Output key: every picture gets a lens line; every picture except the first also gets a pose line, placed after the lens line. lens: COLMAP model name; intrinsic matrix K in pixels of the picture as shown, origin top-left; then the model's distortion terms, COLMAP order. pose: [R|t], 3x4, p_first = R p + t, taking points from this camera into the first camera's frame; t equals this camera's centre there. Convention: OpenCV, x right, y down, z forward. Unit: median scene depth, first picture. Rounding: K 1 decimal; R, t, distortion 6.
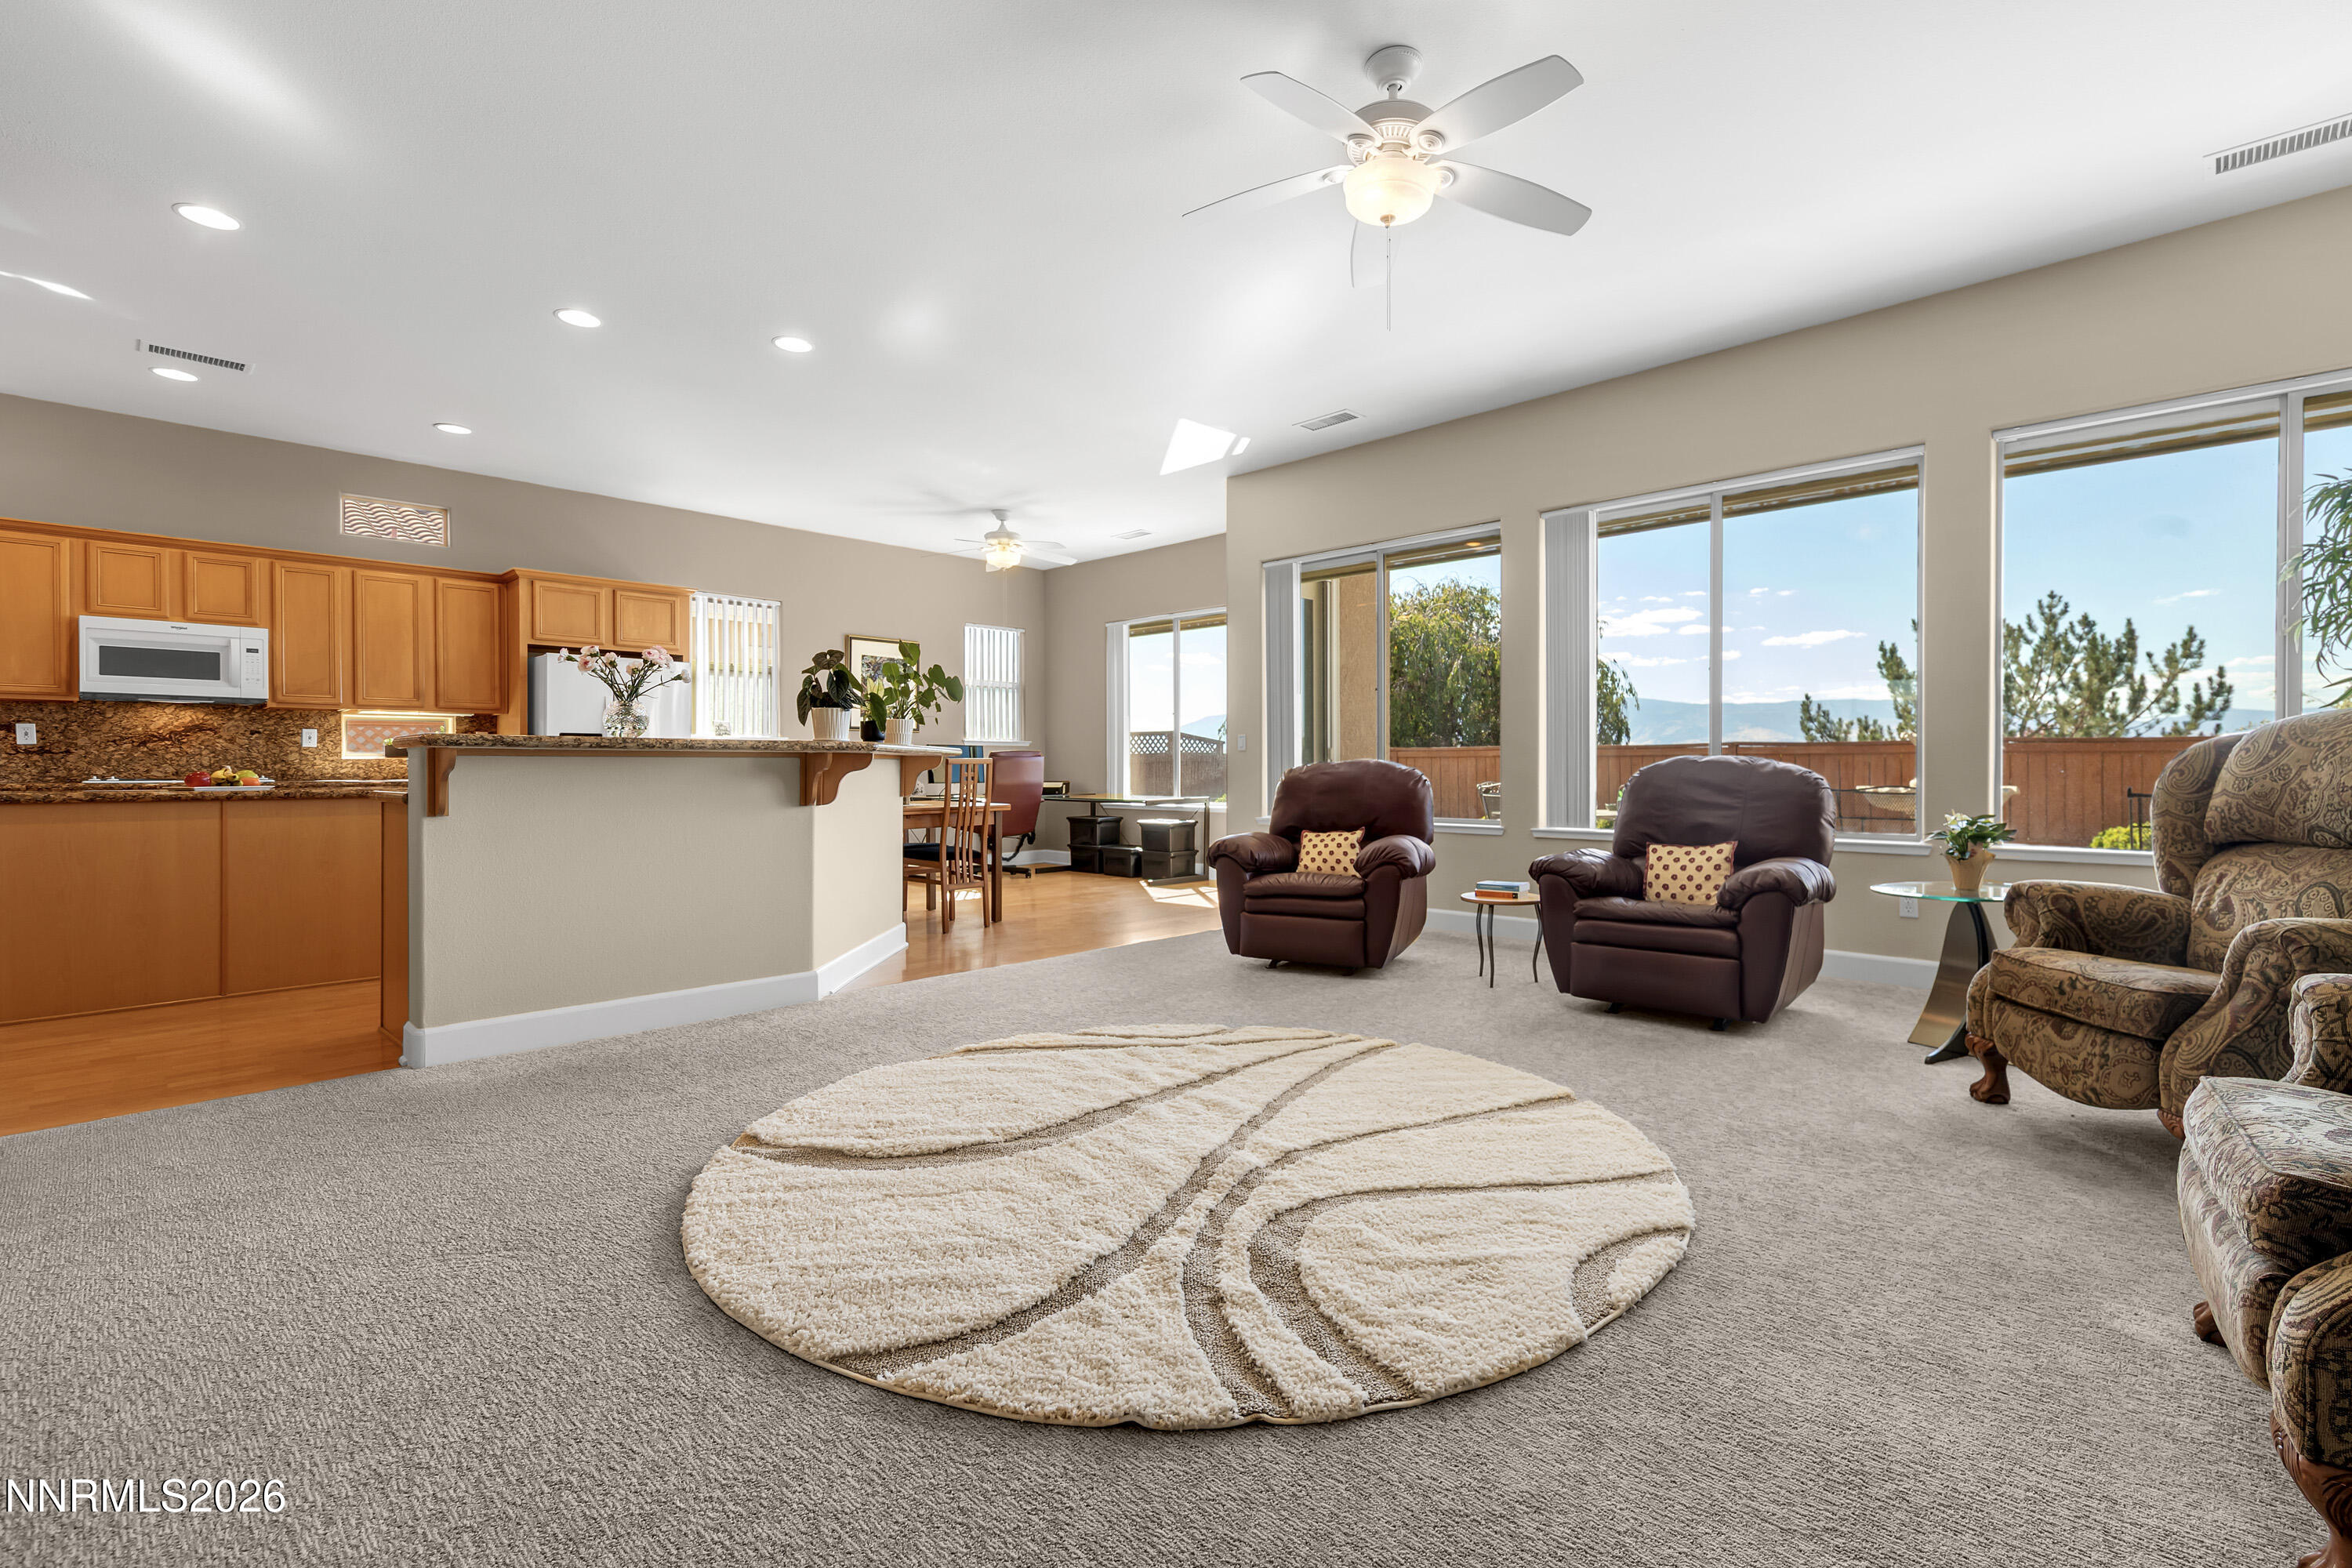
lens RADIAL K [[1048.9, 0, 1211.1], [0, 1048.9, 772.2], [0, 0, 1]] dist [0.000861, 0.000072]
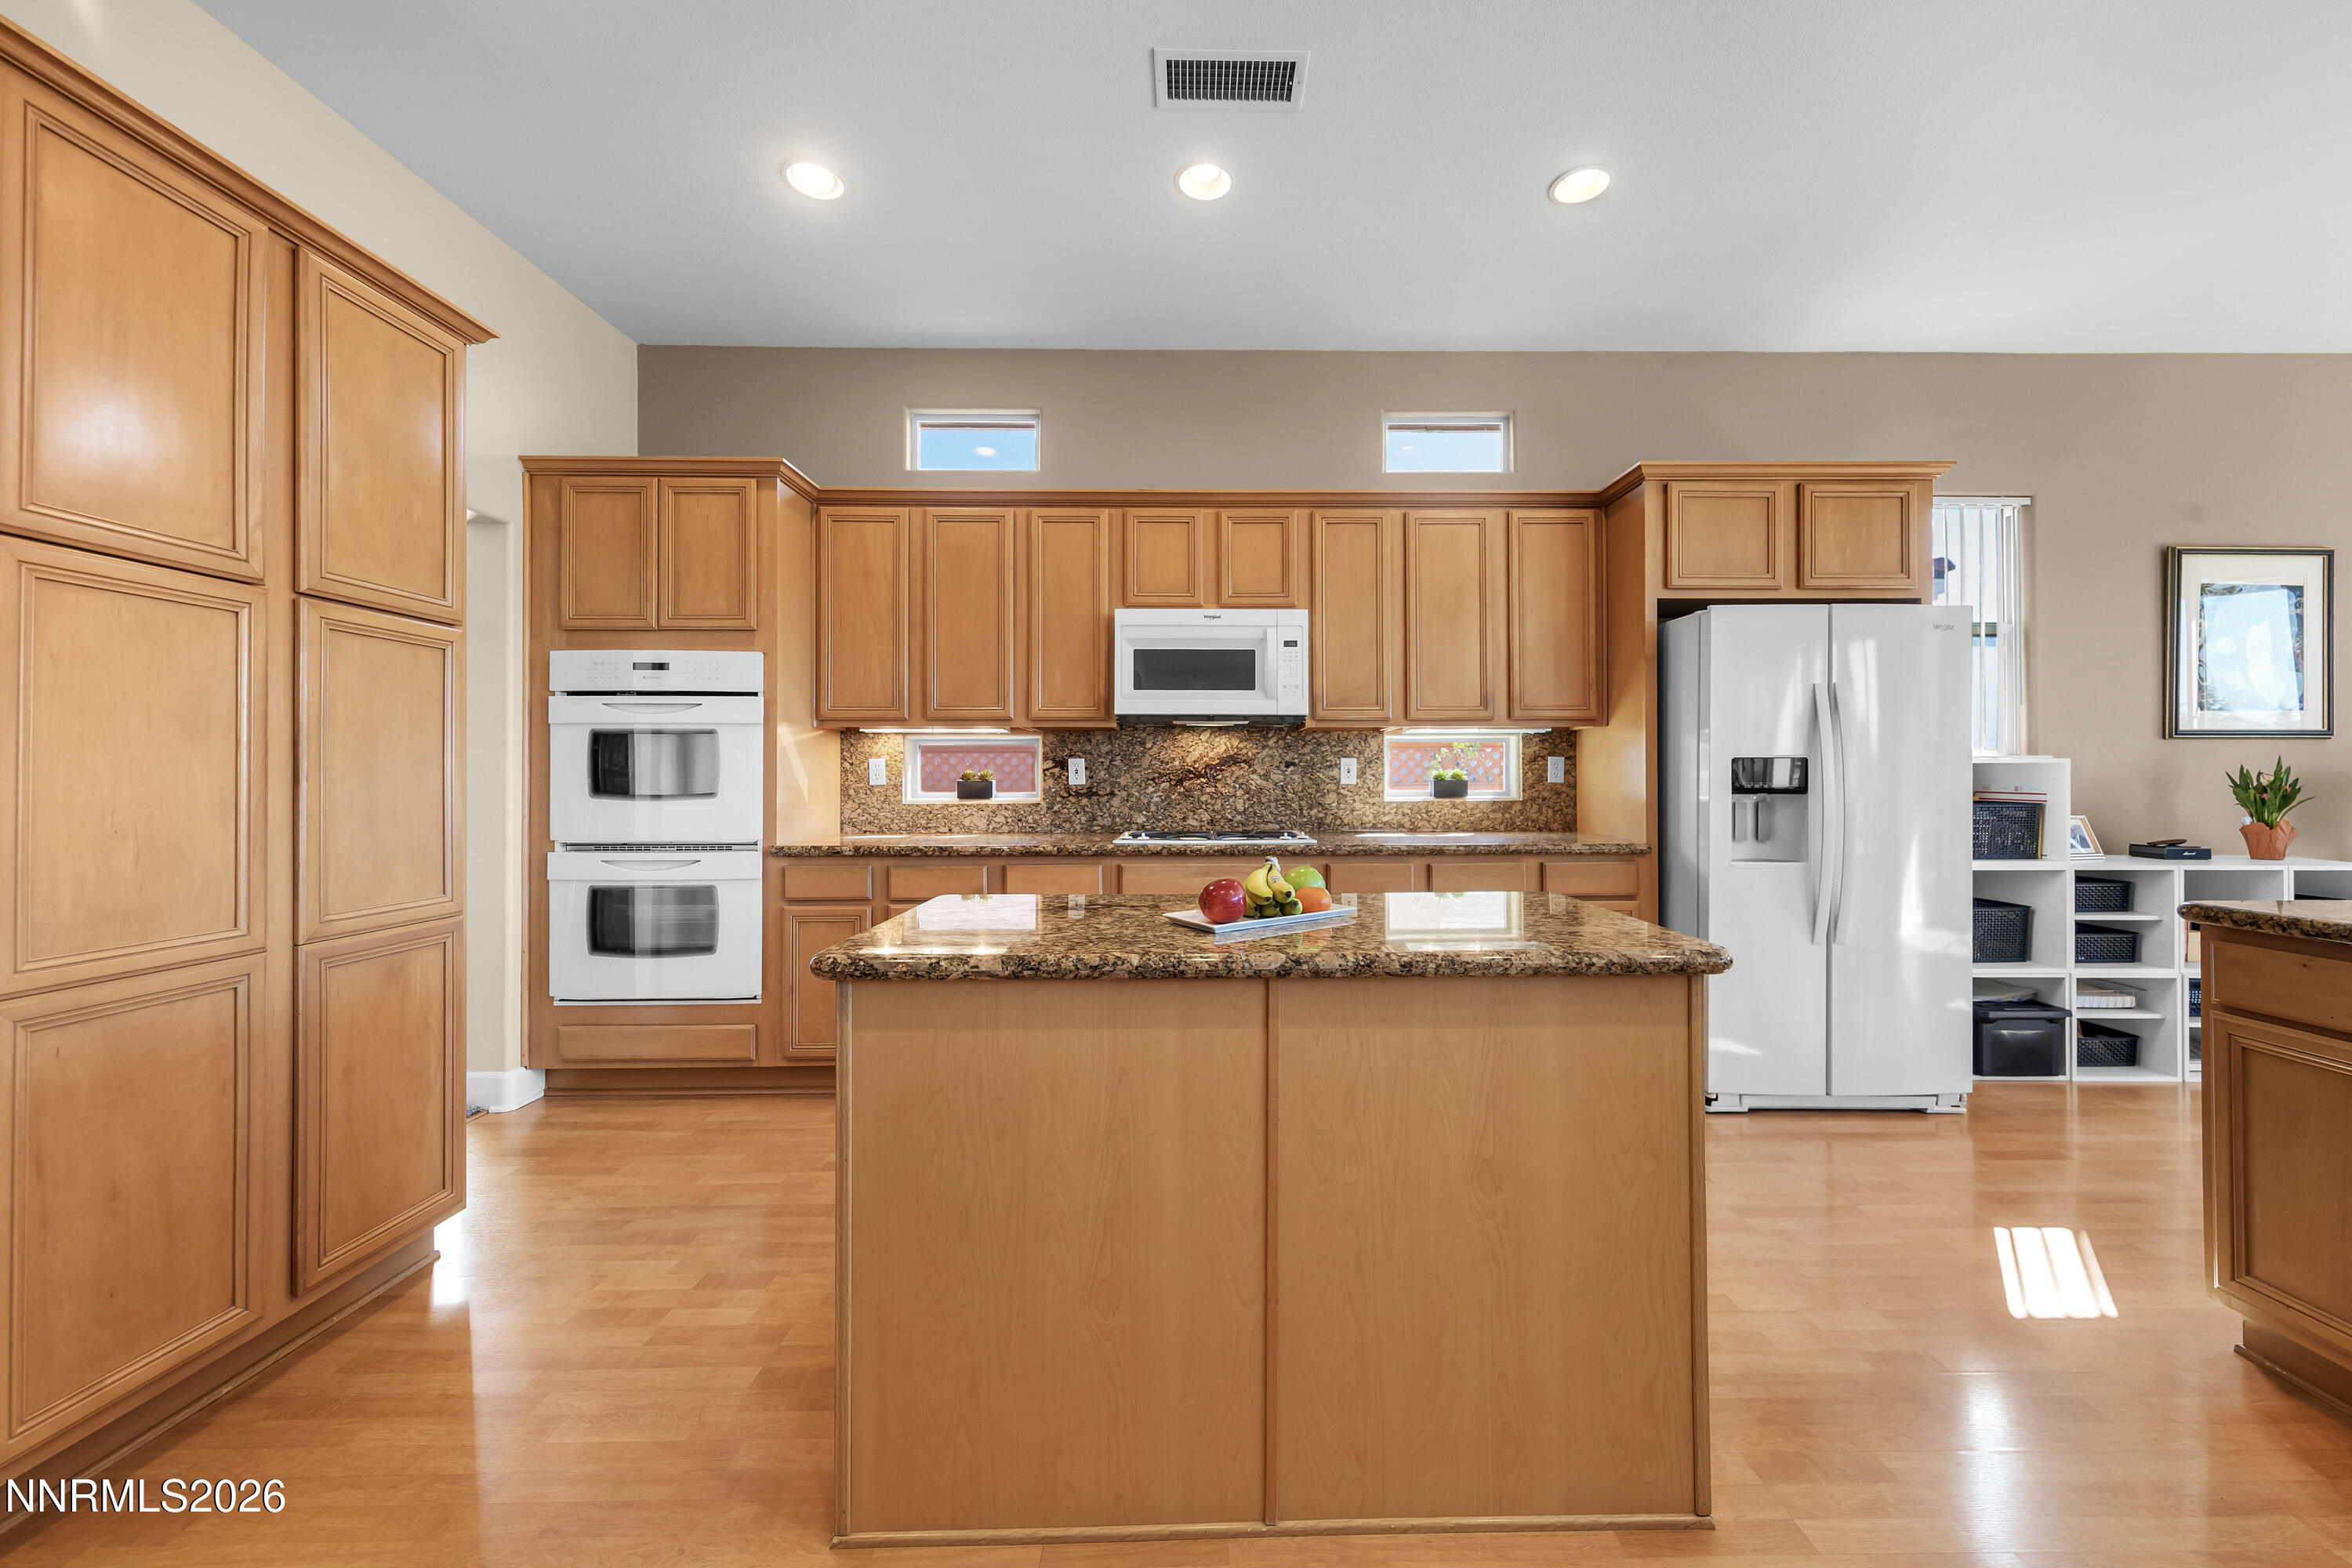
lens RADIAL K [[937.6, 0, 1207.6], [0, 937.6, 774.5], [0, 0, 1]] dist [0.001742, 0.000049]
pose [[0.696096, -0.000986, -0.717948, -0.565389], [-0.001878, 0.999993, -0.003193, -0.033001], [0.717946, 0.003571, 0.696090, 0.592826]]
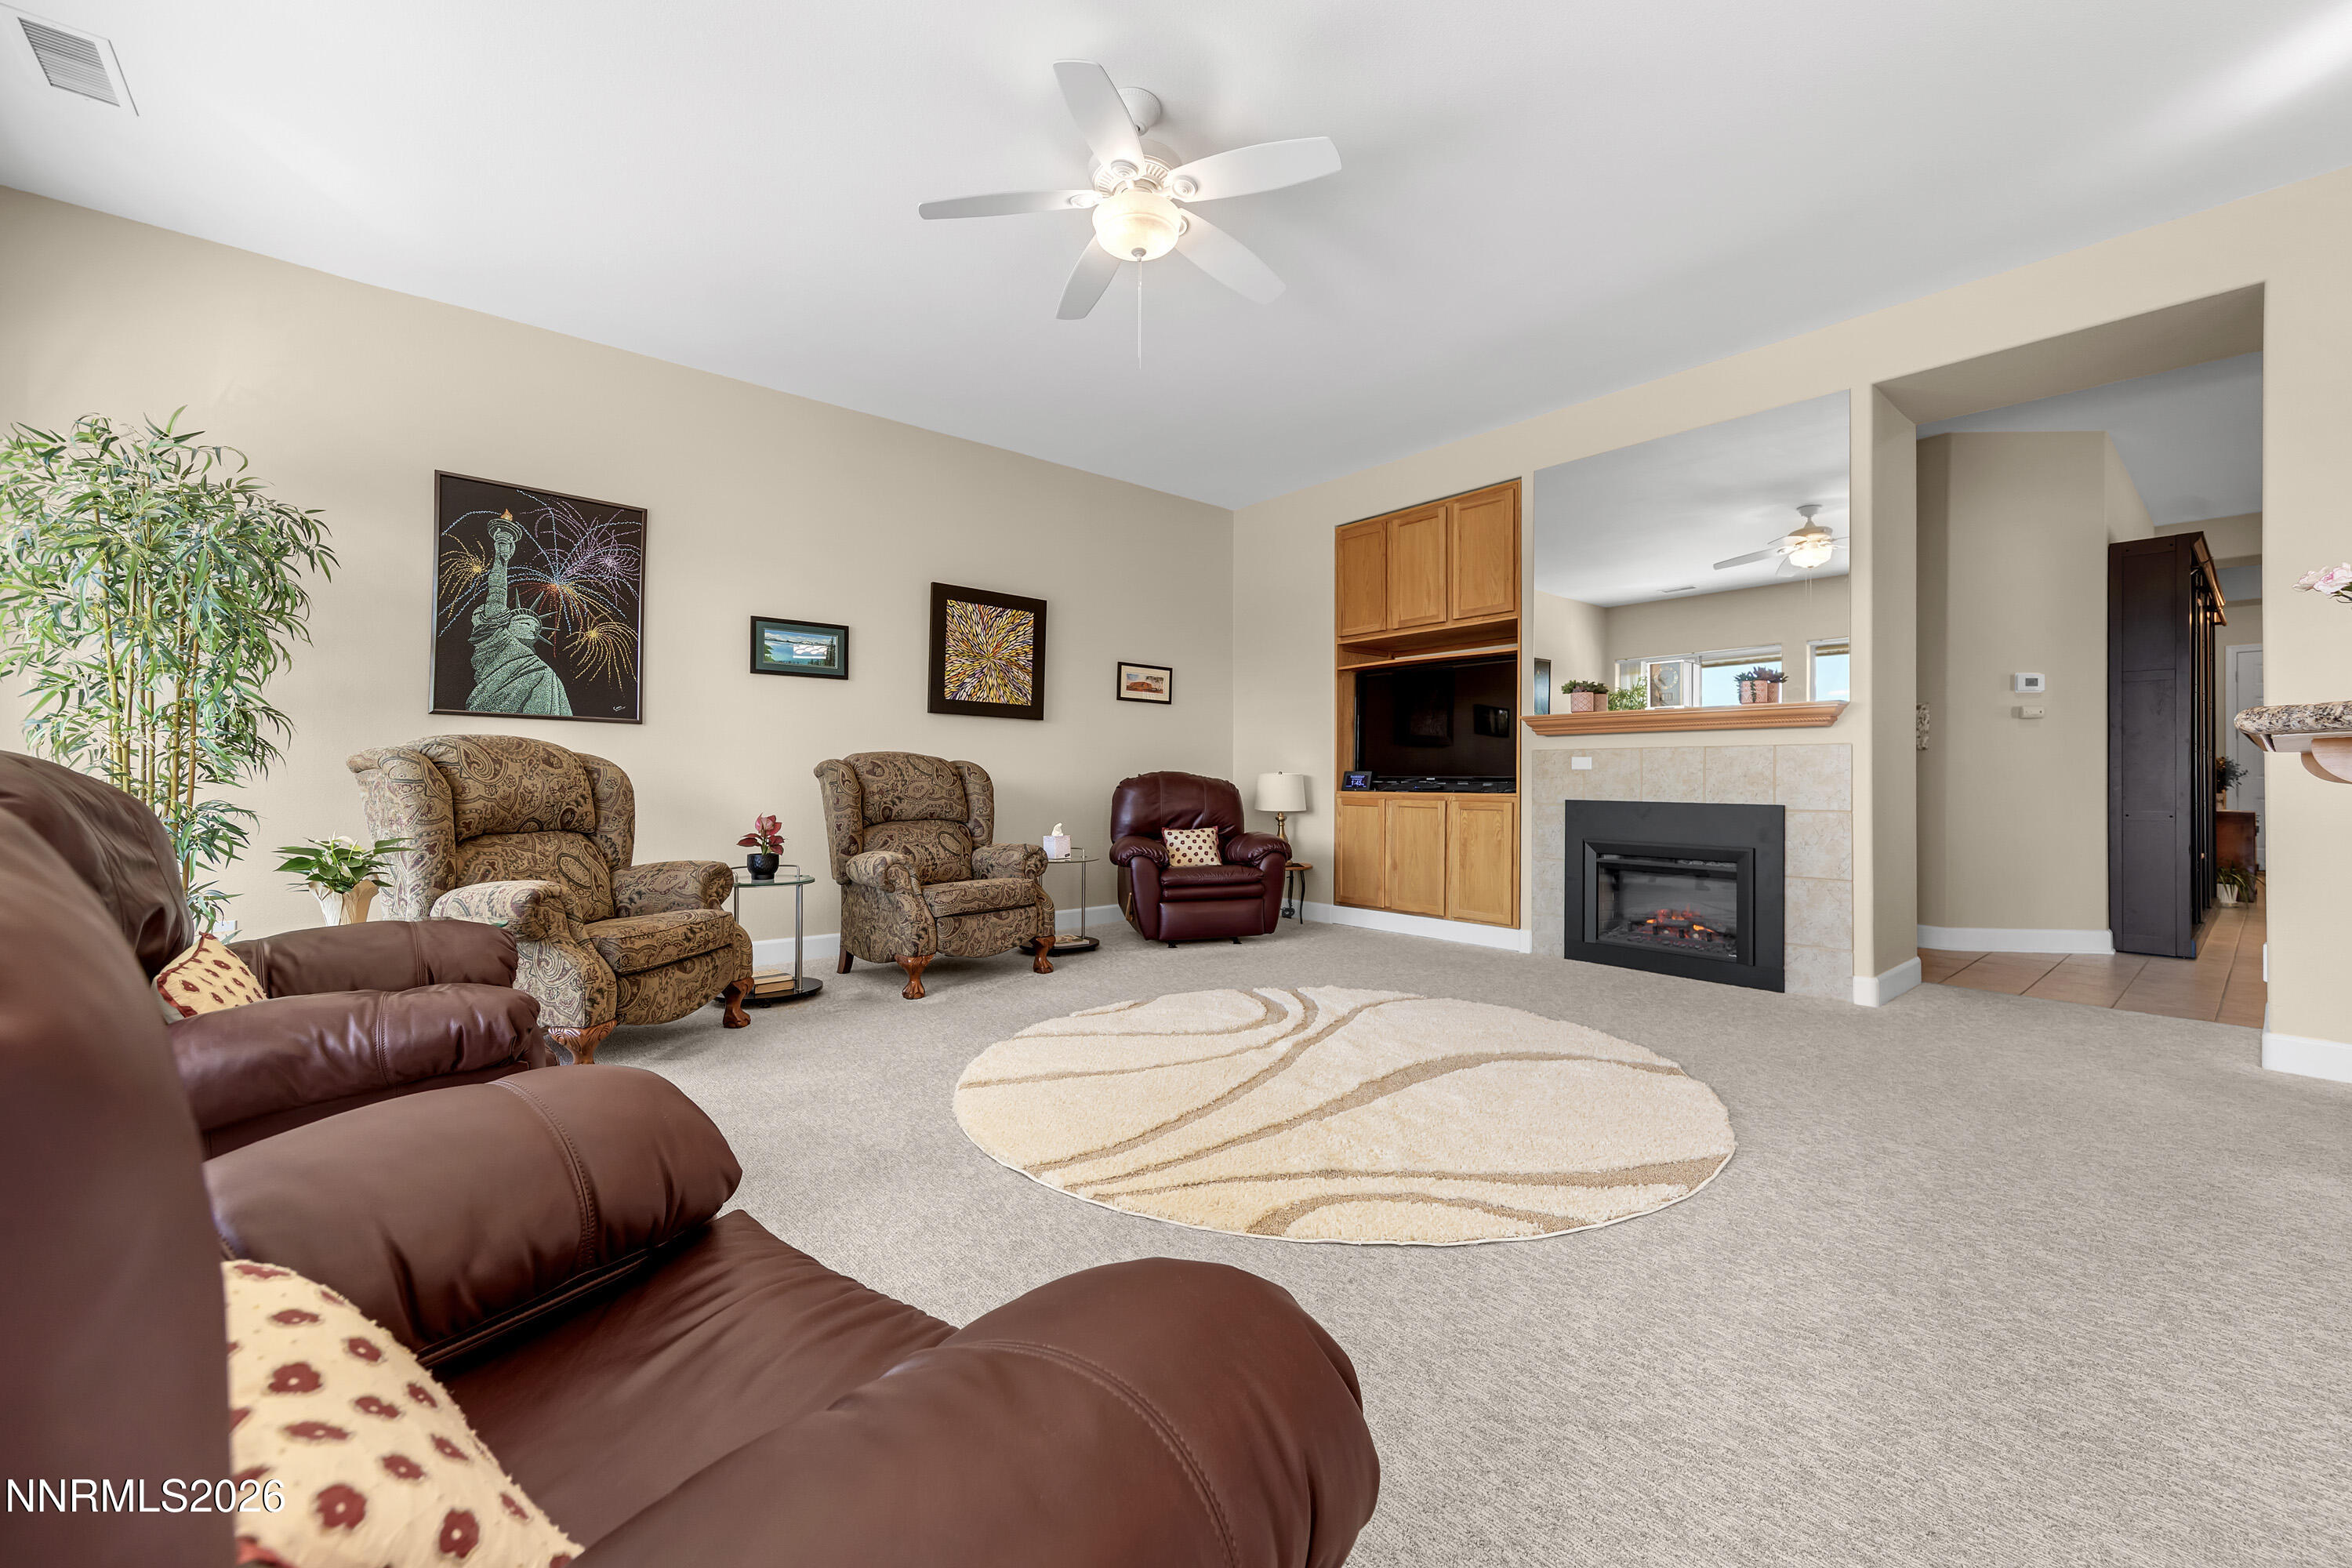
lens RADIAL K [[937.6, 0, 1207.6], [0, 937.6, 774.5], [0, 0, 1]] dist [0.001742, 0.000049]
pose [[-0.995483, -0.000168, 0.094940, 0.006334], [-0.000199, 1.000000, -0.000321, -0.003630], [-0.094940, -0.000338, -0.995483, 1.040504]]
